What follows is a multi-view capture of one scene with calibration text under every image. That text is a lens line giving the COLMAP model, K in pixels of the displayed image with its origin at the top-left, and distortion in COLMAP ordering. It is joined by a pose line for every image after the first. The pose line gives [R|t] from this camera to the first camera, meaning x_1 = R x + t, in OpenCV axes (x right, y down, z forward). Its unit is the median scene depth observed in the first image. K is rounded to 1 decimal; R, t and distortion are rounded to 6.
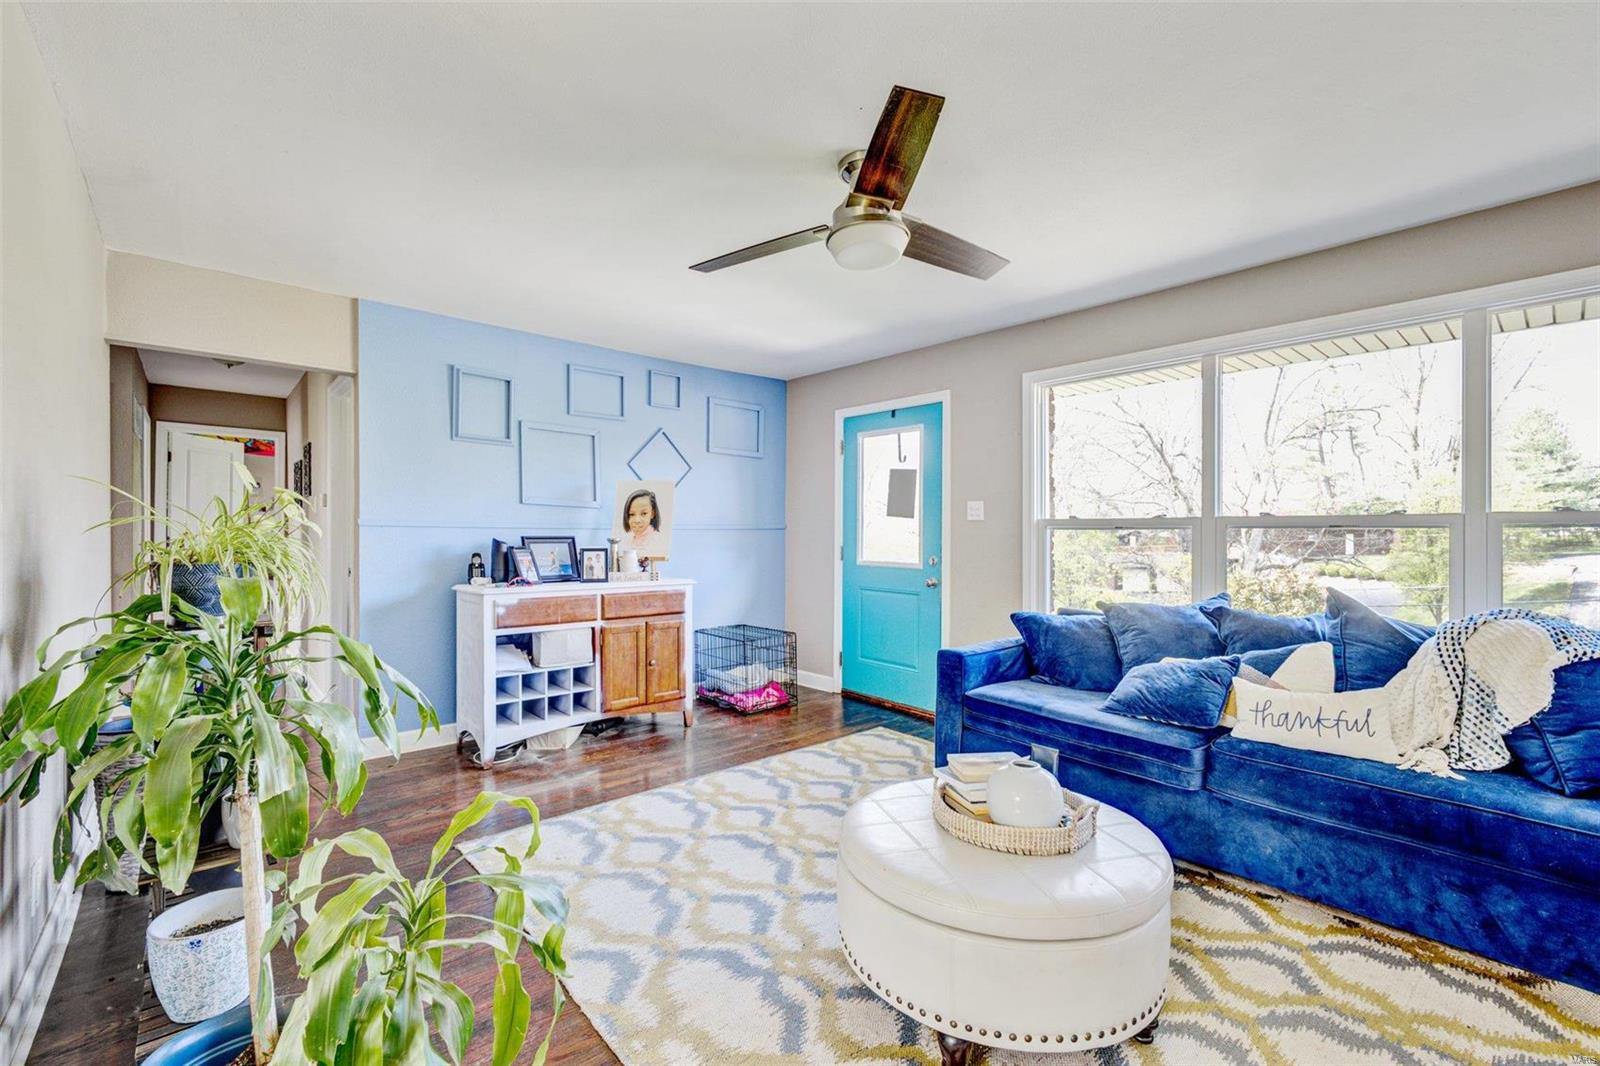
lens RADIAL K [[689.4, 0, 799.8], [0, 689.4, 526.7], [0, 0, 1]] dist [-0.003722, -0.000344]
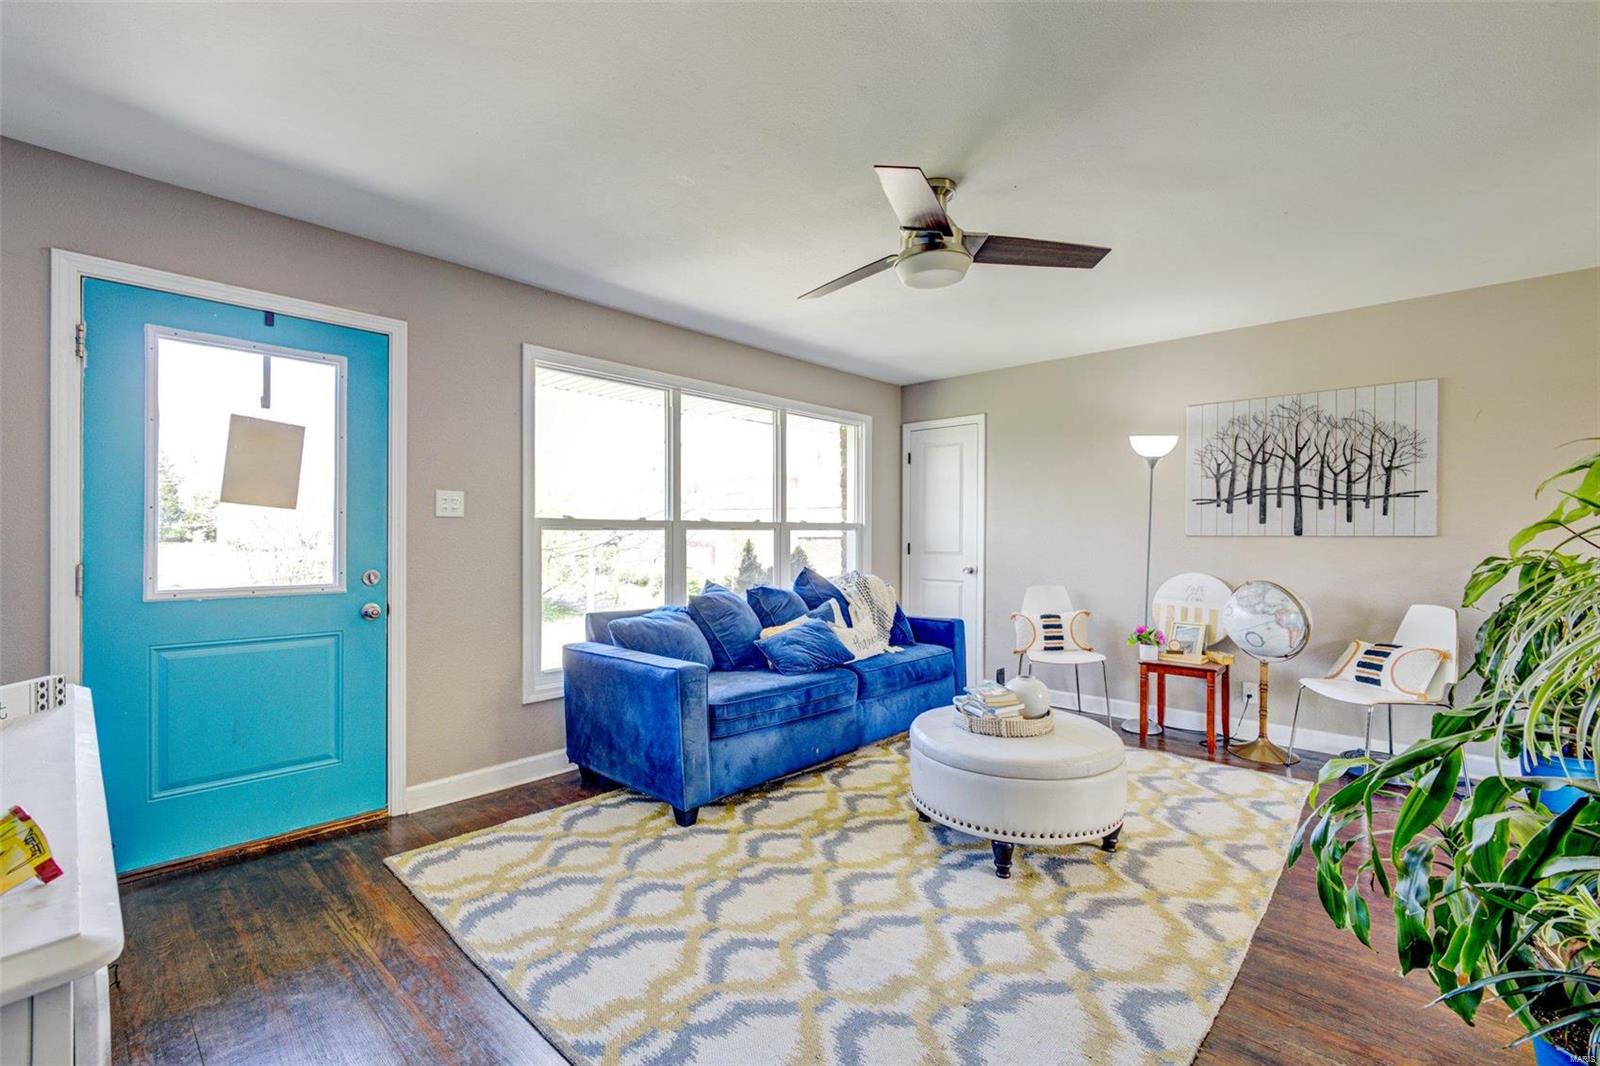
lens RADIAL K [[689.4, 0, 802.6], [0, 689.4, 530.7], [0, 0, 1]] dist [-0.003722, -0.000344]
pose [[-0.105122, -0.001266, 0.994458, -0.544758], [-0.010305, 0.999947, 0.000183, 0.001961], [-0.994406, -0.010228, -0.105130, 0.747532]]
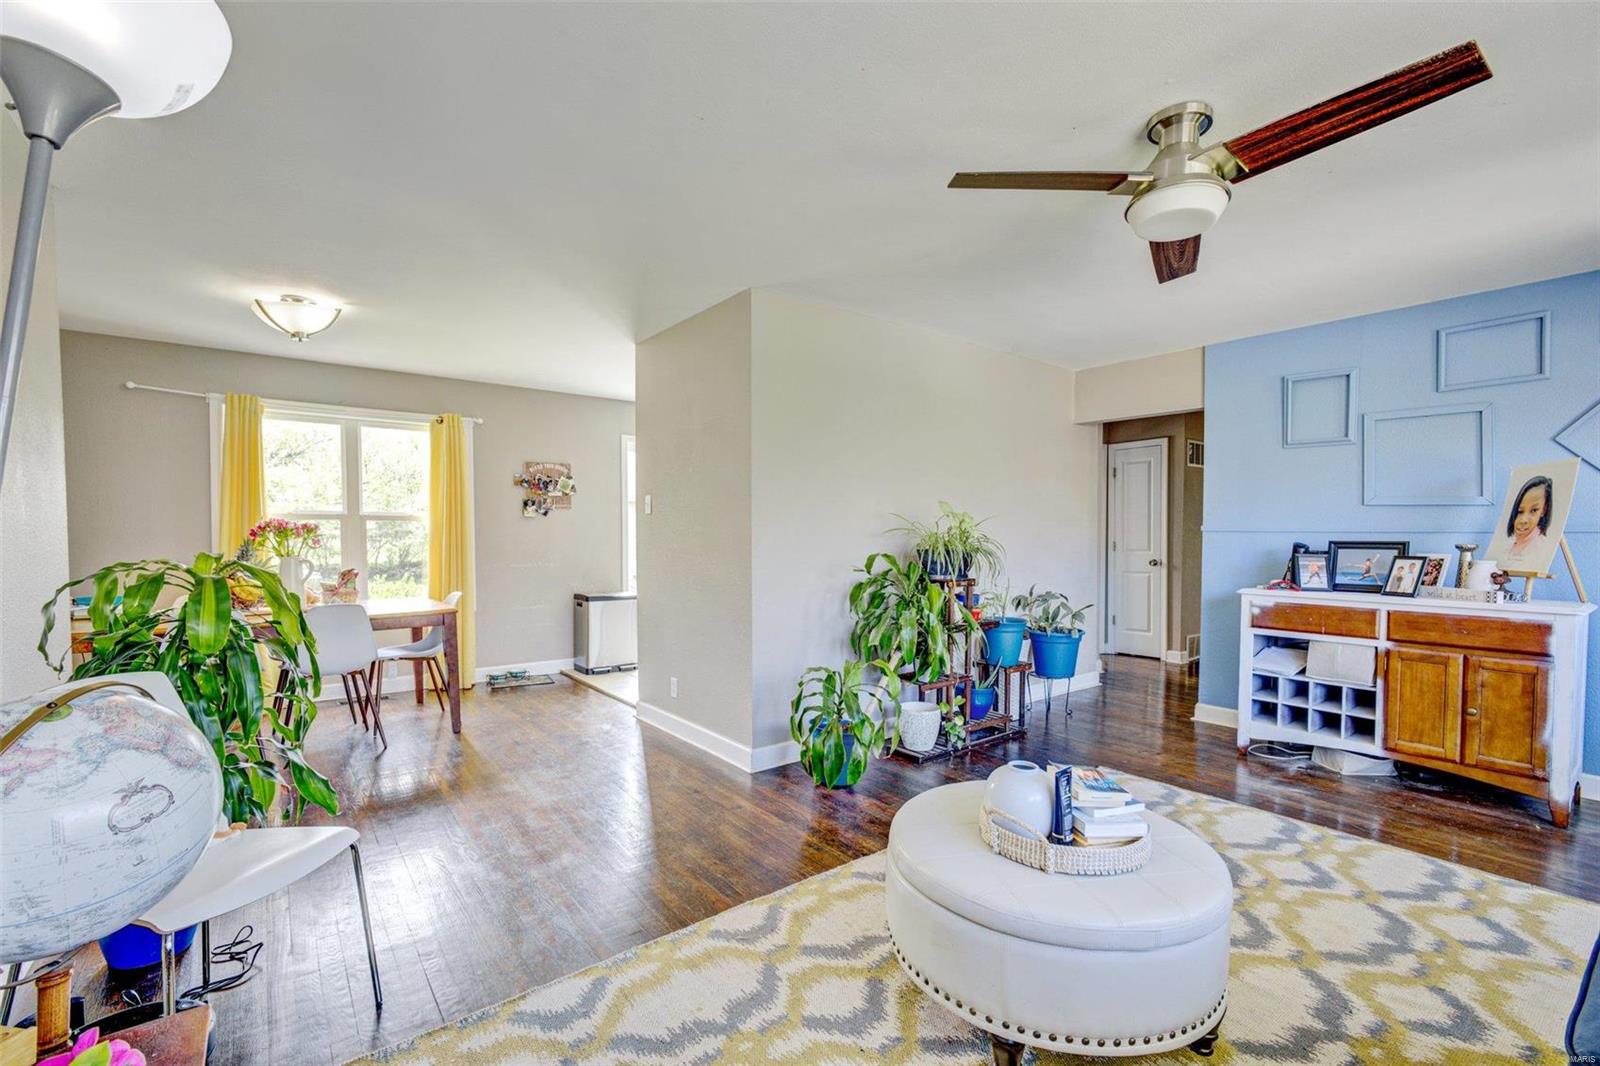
lens RADIAL K [[689.4, 0, 794.7], [0, 689.4, 542.2], [0, 0, 1]] dist [-0.003722, -0.000344]
pose [[-0.075159, 0.011146, -0.997109, 0.589318], [0.005778, 0.999926, 0.010742, 0.001836], [0.997155, -0.004954, -0.075217, 0.330458]]
